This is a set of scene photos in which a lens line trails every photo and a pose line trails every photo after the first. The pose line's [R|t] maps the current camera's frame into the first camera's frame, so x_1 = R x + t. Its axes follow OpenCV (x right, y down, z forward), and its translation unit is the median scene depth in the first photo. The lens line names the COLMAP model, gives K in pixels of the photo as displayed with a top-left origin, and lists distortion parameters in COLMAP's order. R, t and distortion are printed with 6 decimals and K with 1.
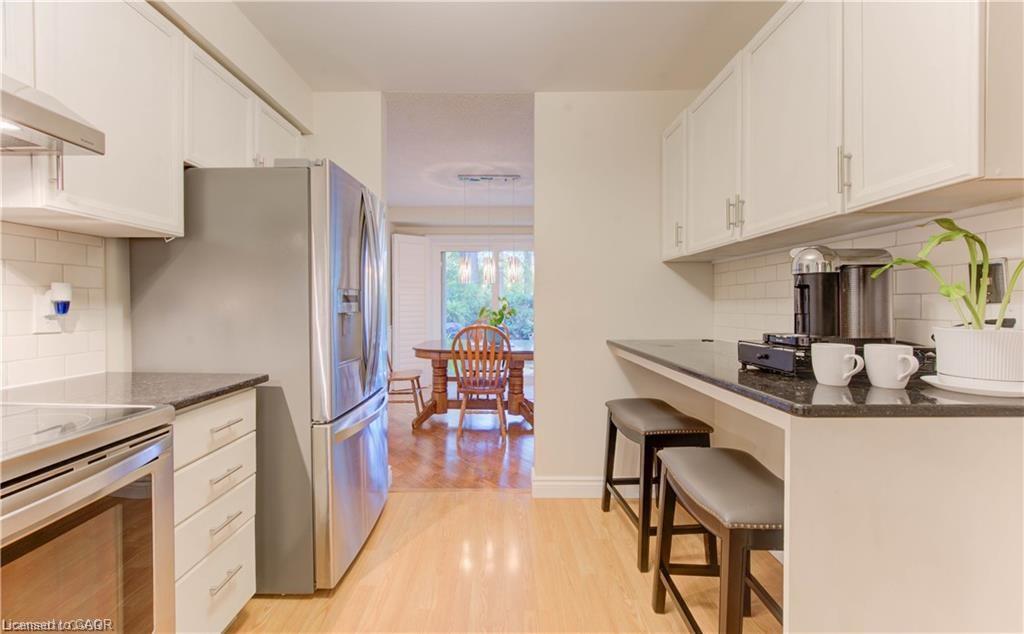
lens RADIAL K [[379.0, 0, 519.4], [0, 379.0, 311.3], [0, 0, 1]] dist [-0.002142, -0.000592]
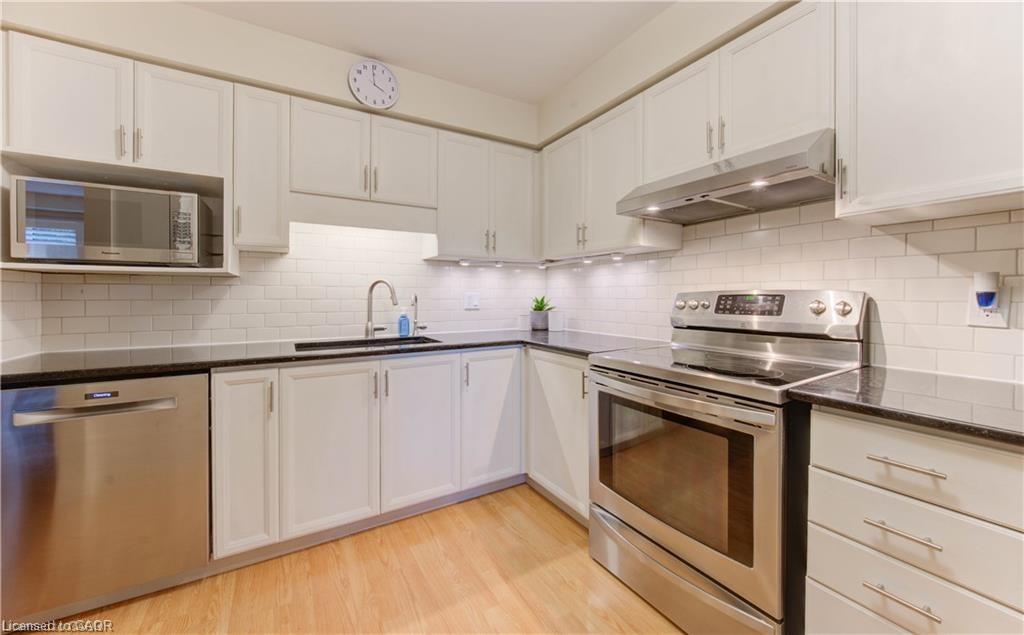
lens RADIAL K [[379.0, 0, 509.4], [0, 379.0, 295.0], [0, 0, 1]] dist [-0.002142, -0.000592]
pose [[-0.865068, -0.001085, -0.501653, 0.190997], [-0.007572, 0.999912, 0.010893, -0.018031], [0.501597, 0.013222, -0.865000, 1.055064]]
